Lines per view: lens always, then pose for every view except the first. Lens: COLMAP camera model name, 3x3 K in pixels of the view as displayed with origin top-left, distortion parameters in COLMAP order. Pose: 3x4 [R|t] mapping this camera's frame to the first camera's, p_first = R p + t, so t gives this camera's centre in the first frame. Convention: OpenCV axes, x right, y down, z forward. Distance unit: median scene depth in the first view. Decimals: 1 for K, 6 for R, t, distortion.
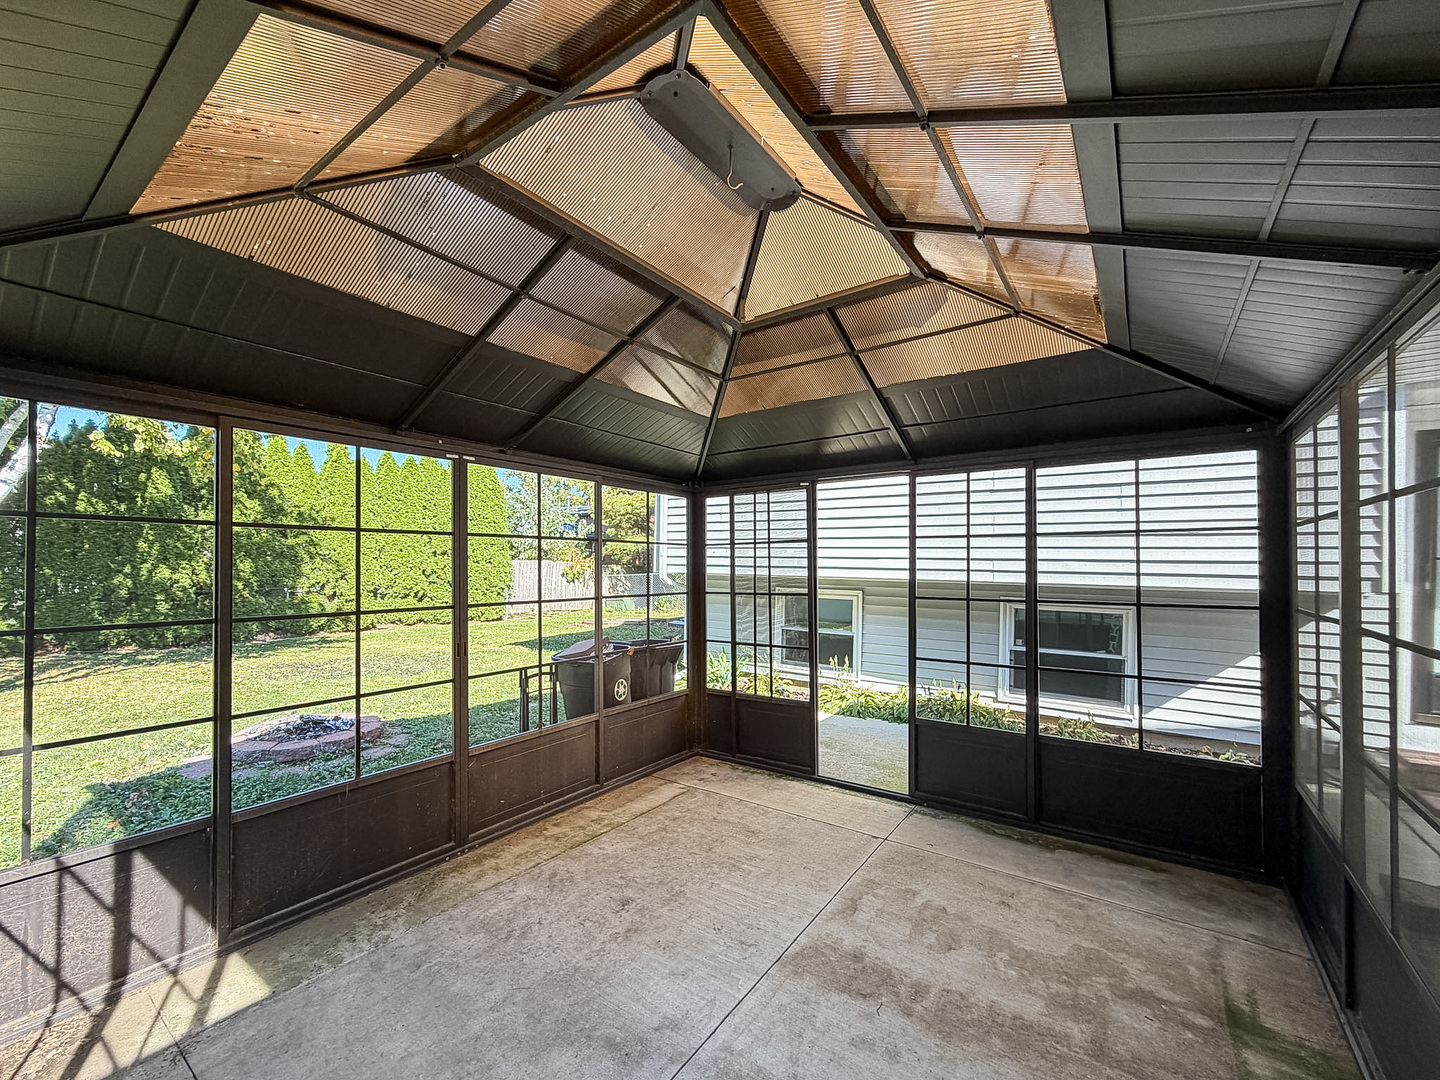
lens RADIAL K [[589.9, 0, 734.6], [0, 589.9, 570.1], [0, 0, 1]] dist [0.008355, -0.001589]
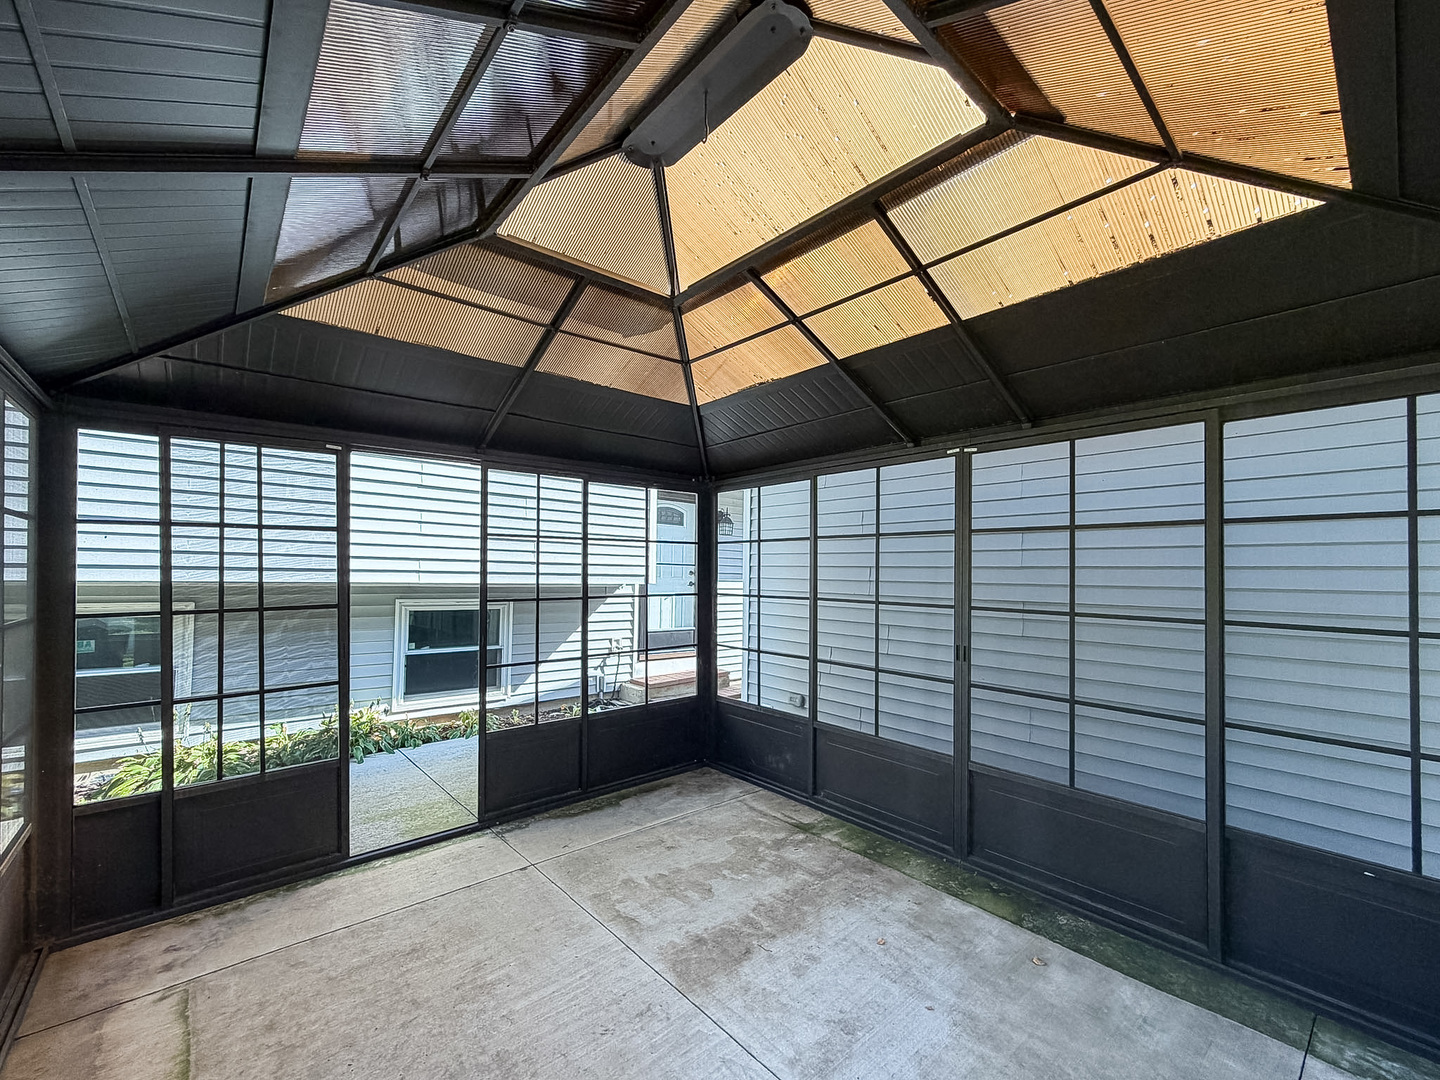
lens RADIAL K [[589.9, 0, 713.8], [0, 589.9, 559.1], [0, 0, 1]] dist [0.008355, -0.001589]
pose [[0.257451, 0.013972, 0.966190, -0.493943], [-0.007734, 0.999893, -0.012398, -0.013867], [-0.966260, -0.004281, 0.257532, 0.417702]]
